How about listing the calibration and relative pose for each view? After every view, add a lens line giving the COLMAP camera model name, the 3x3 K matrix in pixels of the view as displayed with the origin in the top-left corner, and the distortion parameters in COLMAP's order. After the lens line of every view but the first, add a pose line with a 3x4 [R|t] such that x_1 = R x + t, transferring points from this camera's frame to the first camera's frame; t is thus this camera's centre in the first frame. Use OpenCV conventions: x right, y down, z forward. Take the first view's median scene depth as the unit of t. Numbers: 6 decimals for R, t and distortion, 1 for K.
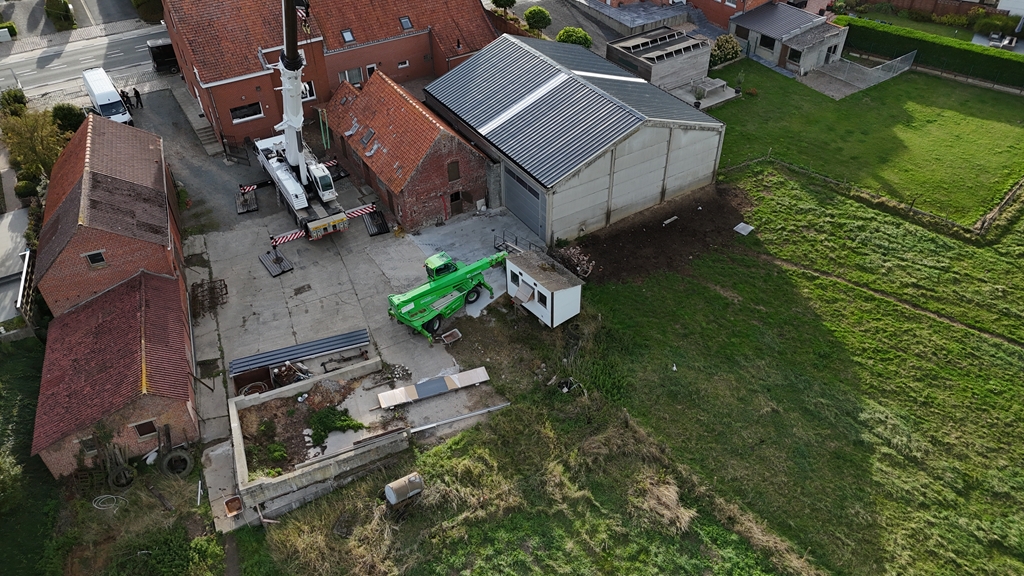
lens RADIAL K [[745.5, 0, 508.0], [0, 745.5, 291.2], [0, 0, 1]] dist [0.055047, -0.041519]
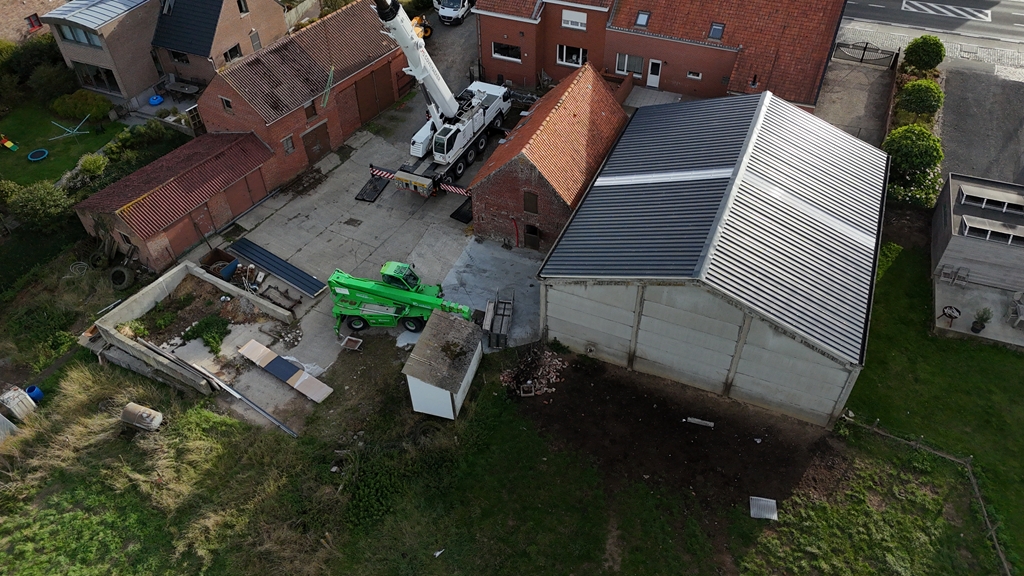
lens RADIAL K [[745.5, 0, 518.3], [0, 745.5, 287.8], [0, 0, 1]] dist [0.055047, -0.041519]
pose [[0.576027, 0.572213, -0.583750, 0.566952], [-0.520632, 0.807368, 0.277668, -0.374544], [0.630186, 0.143975, 0.762979, 0.431822]]
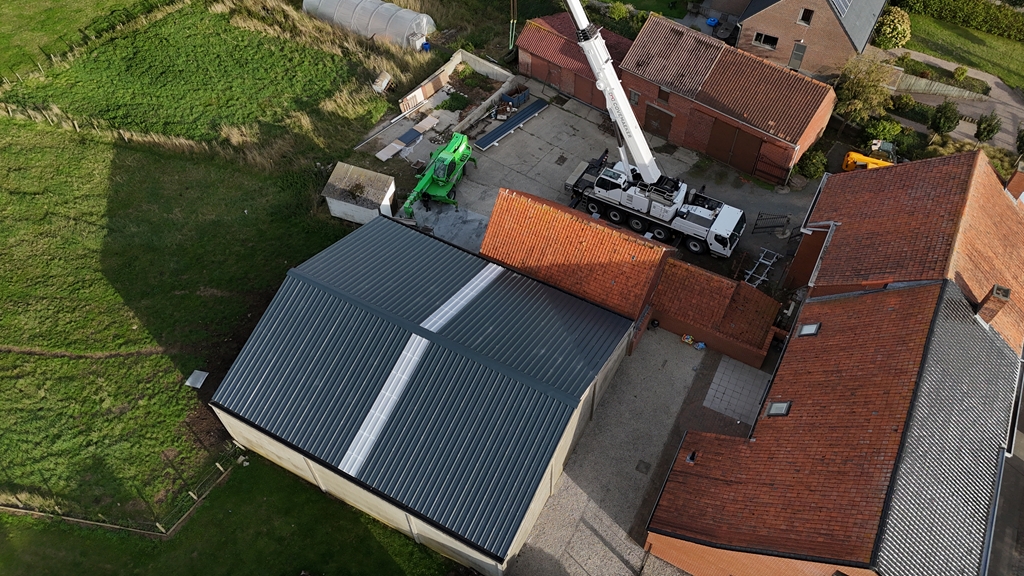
lens RADIAL K [[745.5, 0, 511.6], [0, 745.5, 288.2], [0, 0, 1]] dist [0.055047, -0.041519]
pose [[-0.868564, 0.406010, -0.284169, 0.248757], [-0.298873, 0.028255, 0.953875, -1.271315], [0.395312, 0.913432, 0.096804, 1.184471]]
